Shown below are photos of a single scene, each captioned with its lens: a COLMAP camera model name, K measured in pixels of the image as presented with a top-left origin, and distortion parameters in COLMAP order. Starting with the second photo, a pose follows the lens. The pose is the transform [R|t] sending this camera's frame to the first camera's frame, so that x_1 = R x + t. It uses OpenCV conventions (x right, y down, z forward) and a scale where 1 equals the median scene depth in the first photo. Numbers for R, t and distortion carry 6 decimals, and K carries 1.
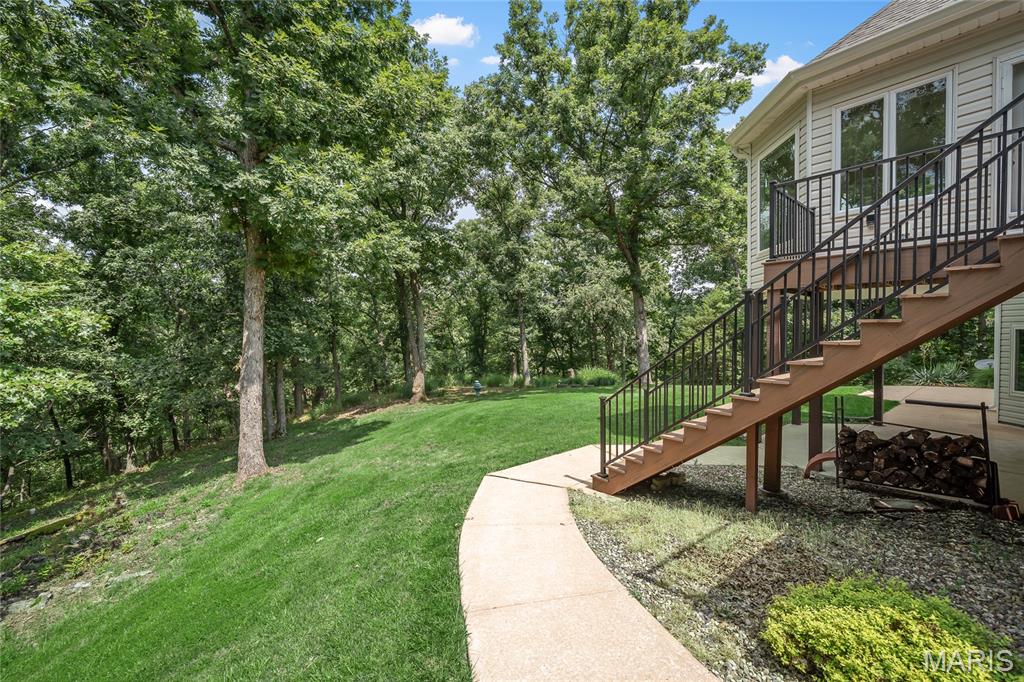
lens RADIAL K [[406.6, 0, 512.0], [0, 406.6, 341.0], [0, 0, 1]] dist [-0.000508, -0.000004]
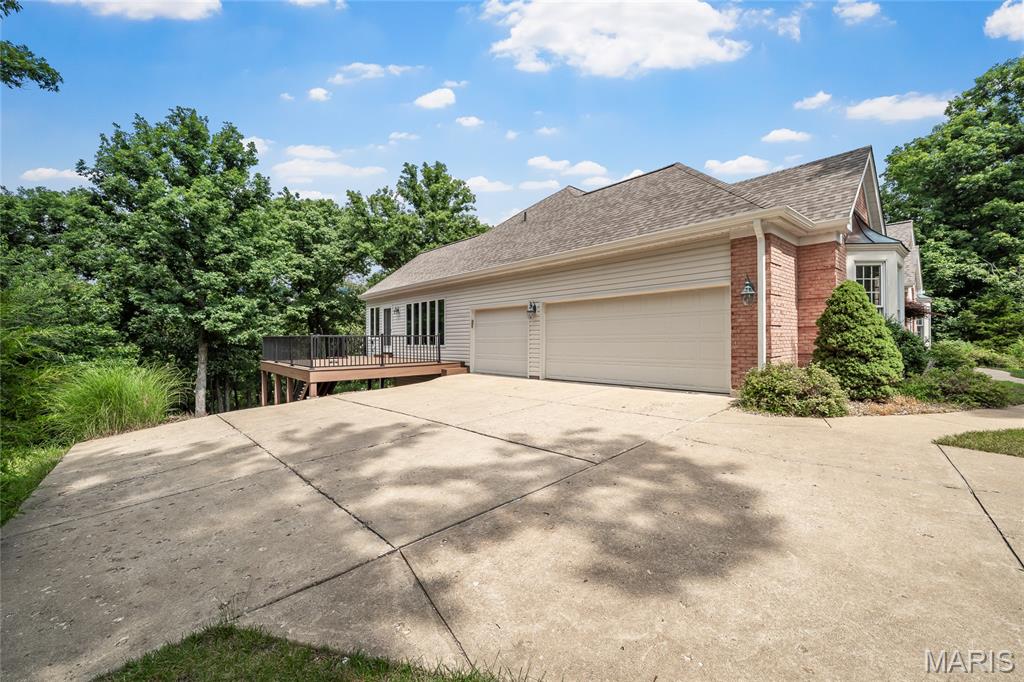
lens RADIAL K [[406.6, 0, 512.0], [0, 406.6, 341.0], [0, 0, 1]] dist [-0.000508, -0.000004]
pose [[0.999859, -0.008093, 0.014710, 1.209117], [0.008369, 0.999788, -0.018810, -0.128212], [-0.014554, 0.018930, 0.999715, -1.496616]]
